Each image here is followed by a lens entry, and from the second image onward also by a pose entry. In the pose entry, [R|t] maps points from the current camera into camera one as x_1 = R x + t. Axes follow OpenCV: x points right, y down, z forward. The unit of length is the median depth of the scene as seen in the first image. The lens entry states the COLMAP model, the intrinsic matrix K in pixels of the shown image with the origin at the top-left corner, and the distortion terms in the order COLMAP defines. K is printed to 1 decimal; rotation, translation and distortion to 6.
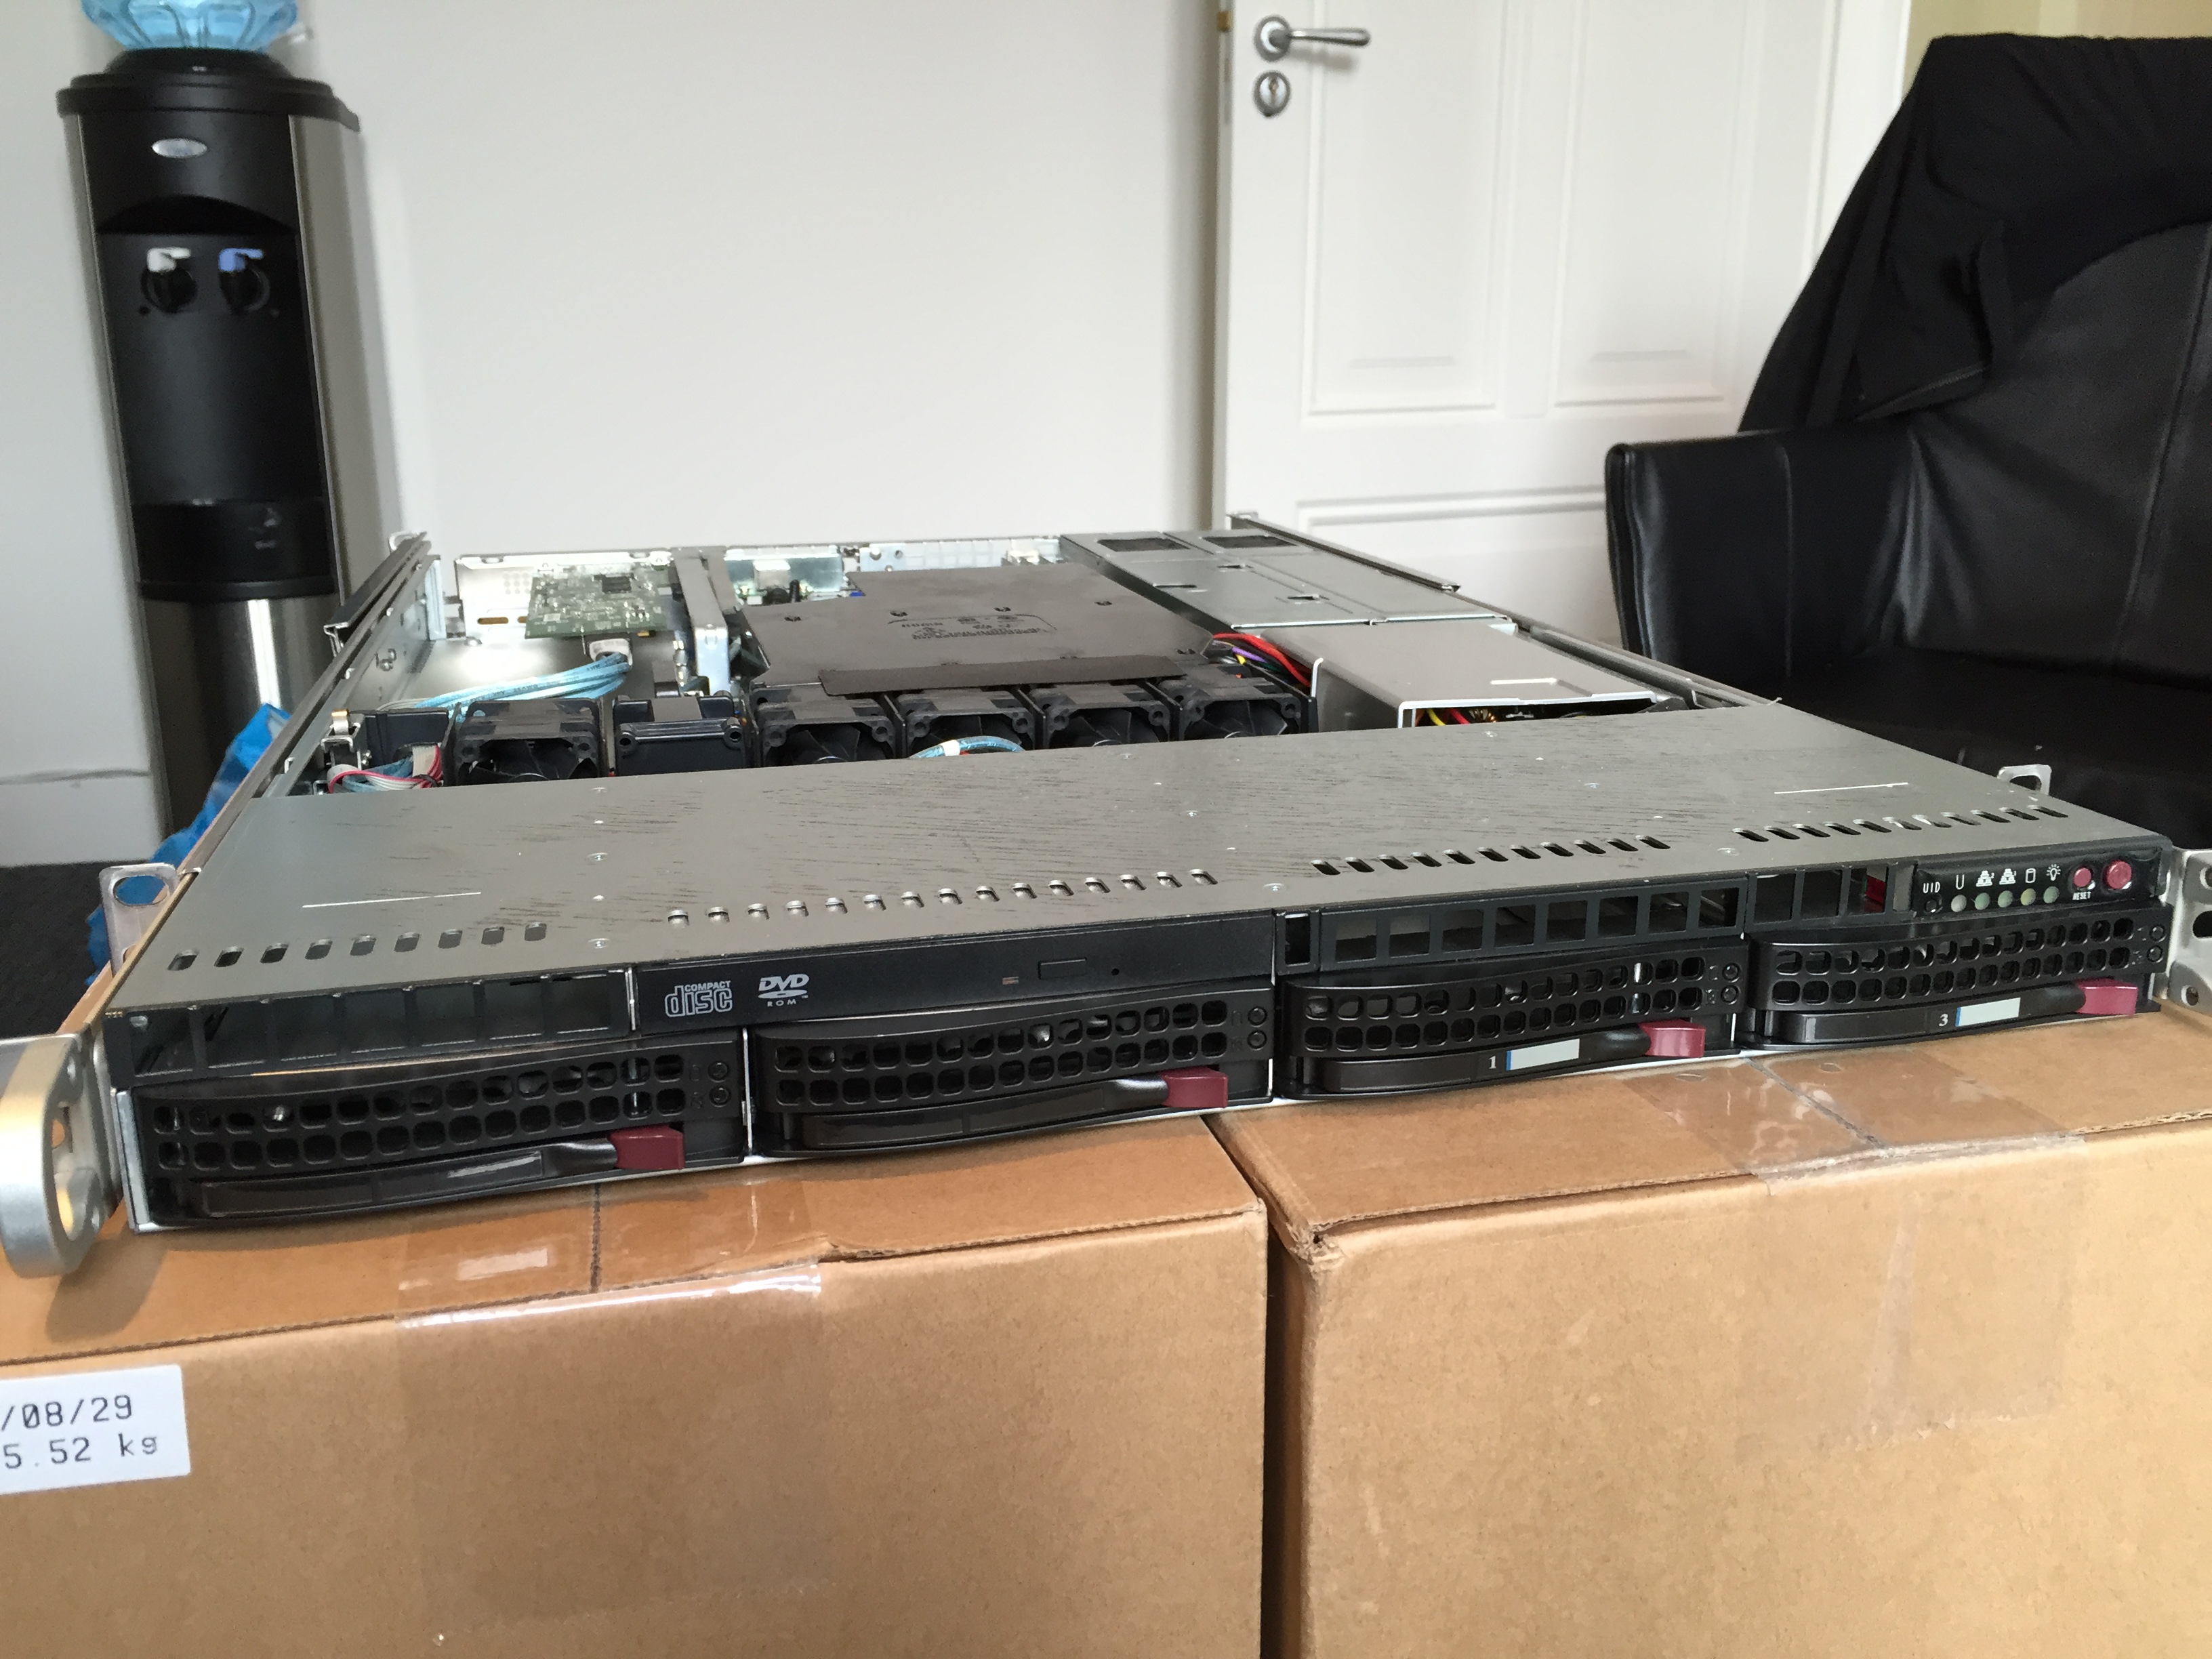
lens RADIAL K [[1959.3, 0, 1106.0], [0, 1959.3, 829.5], [0, 0, 1]] dist [0.066809, -0.137017]
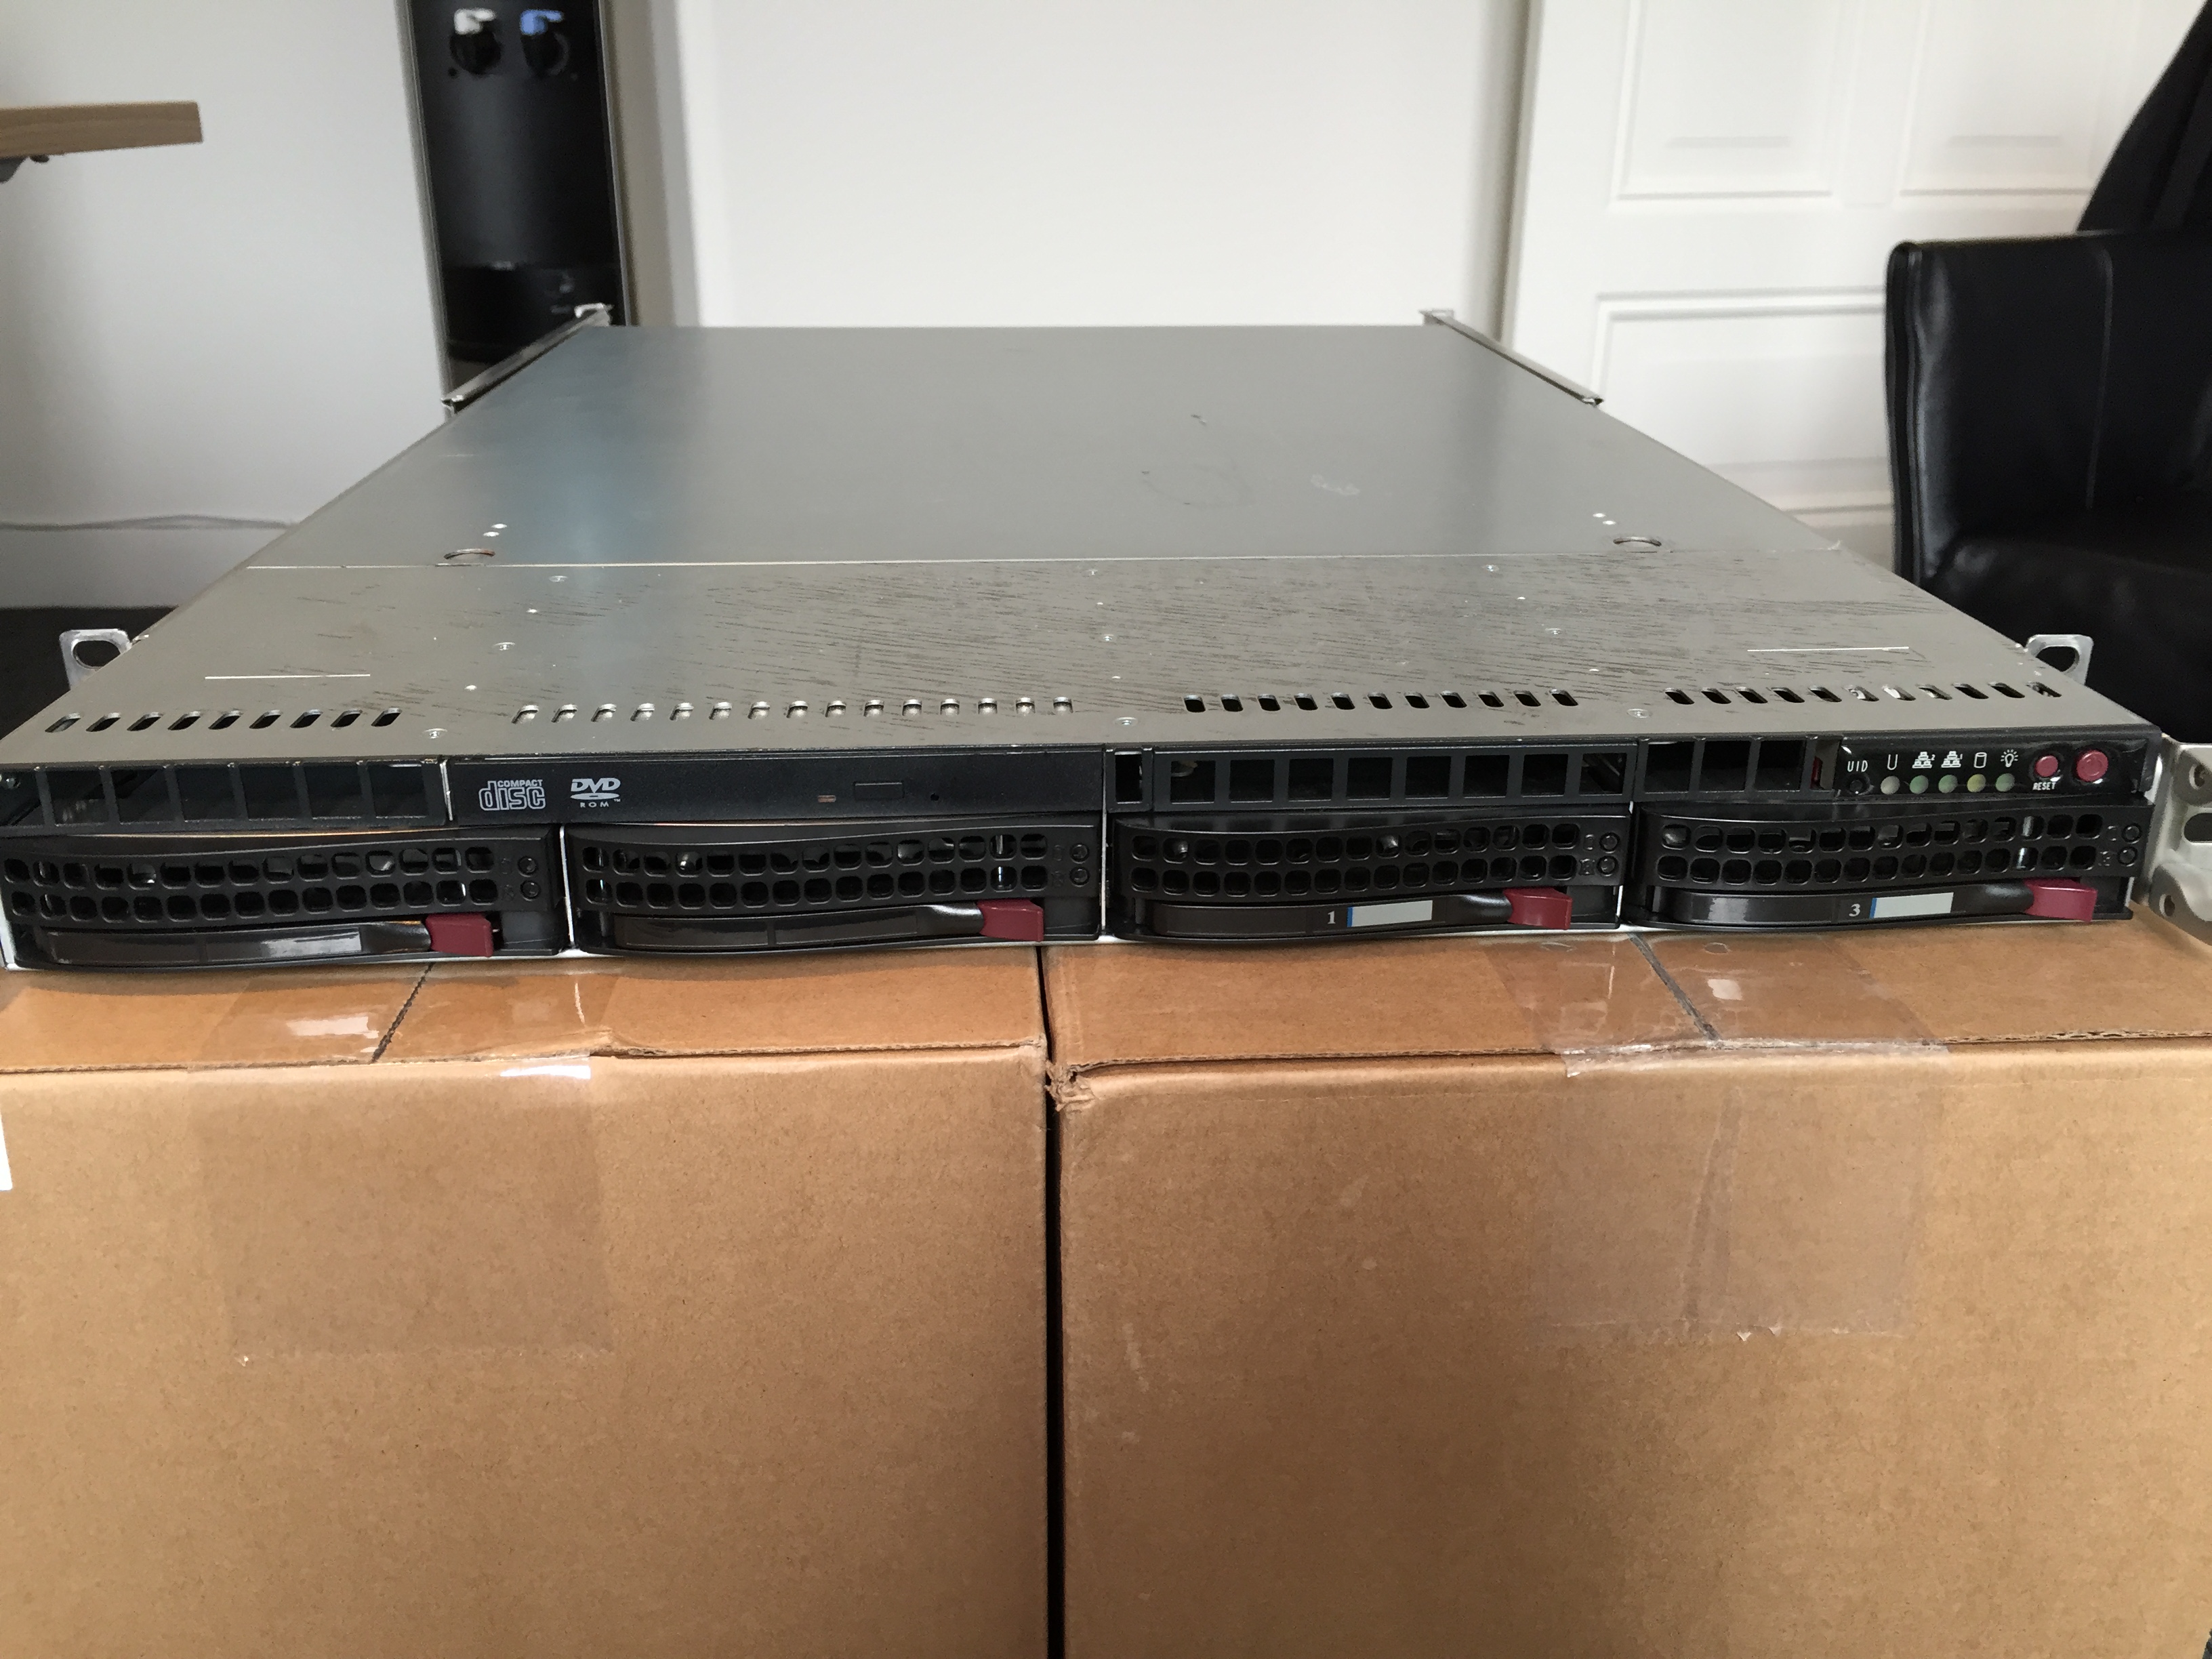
lens RADIAL K [[1986.5, 0, 1106.0], [0, 1986.5, 829.5], [0, 0, 1]] dist [0.038808, -0.080088]
pose [[0.982963, 0.074185, -0.168167, 0.265766], [-0.056179, 0.992408, 0.109410, -0.026769], [0.175007, -0.098099, 0.979668, 0.025163]]
